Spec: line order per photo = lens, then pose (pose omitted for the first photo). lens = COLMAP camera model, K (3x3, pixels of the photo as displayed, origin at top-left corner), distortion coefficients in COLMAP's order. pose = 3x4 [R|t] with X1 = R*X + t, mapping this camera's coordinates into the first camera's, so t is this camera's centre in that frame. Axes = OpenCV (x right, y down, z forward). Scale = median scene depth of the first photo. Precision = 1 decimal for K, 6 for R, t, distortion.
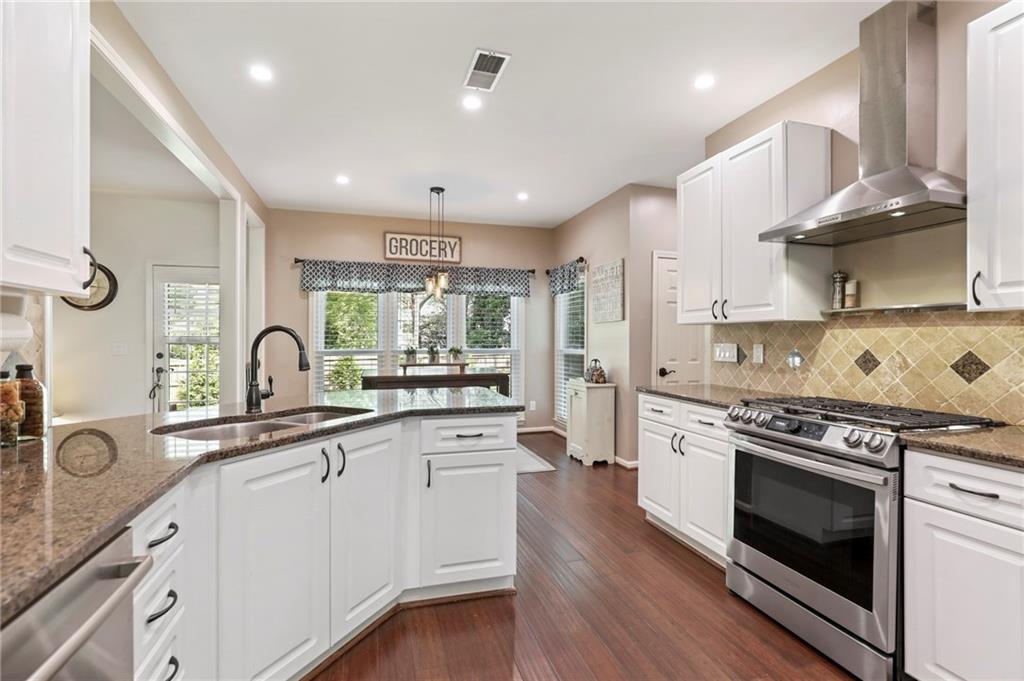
lens RADIAL K [[479.5, 0, 519.0], [0, 479.5, 337.8], [0, 0, 1]] dist [-0.006541, 0.001299]
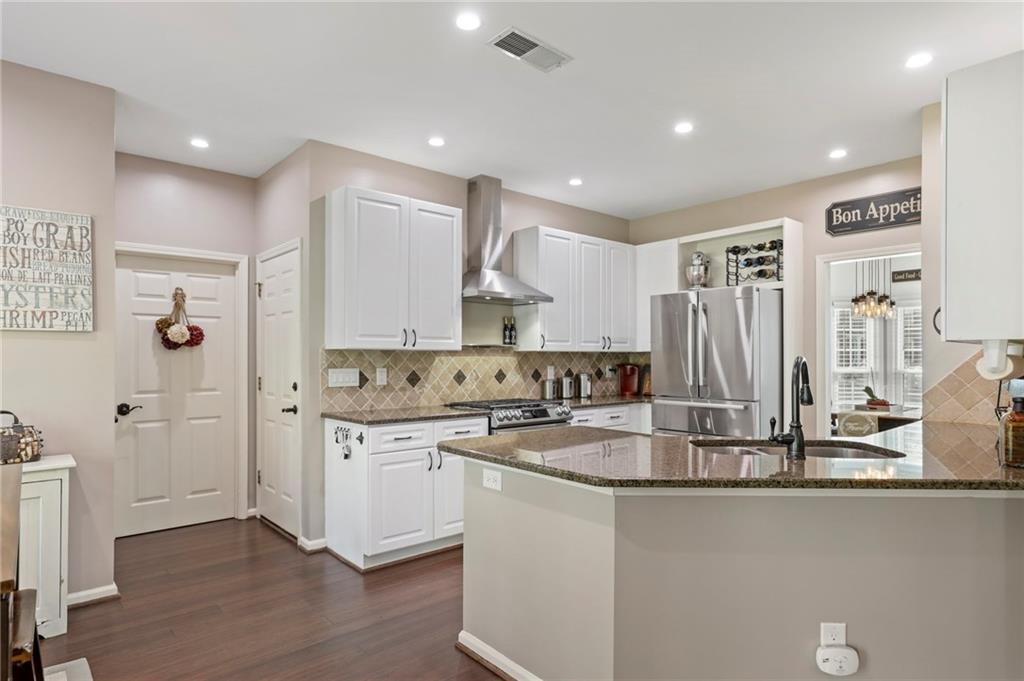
lens RADIAL K [[564.1, 0, 525.1], [0, 564.1, 354.9], [0, 0, 1]] dist [-0.002591, -0.002419]
pose [[-0.421500, 0.000814, 0.906828, -0.501150], [-0.004726, 0.999984, -0.003095, -0.009157], [-0.906816, -0.005590, -0.421489, 0.738108]]
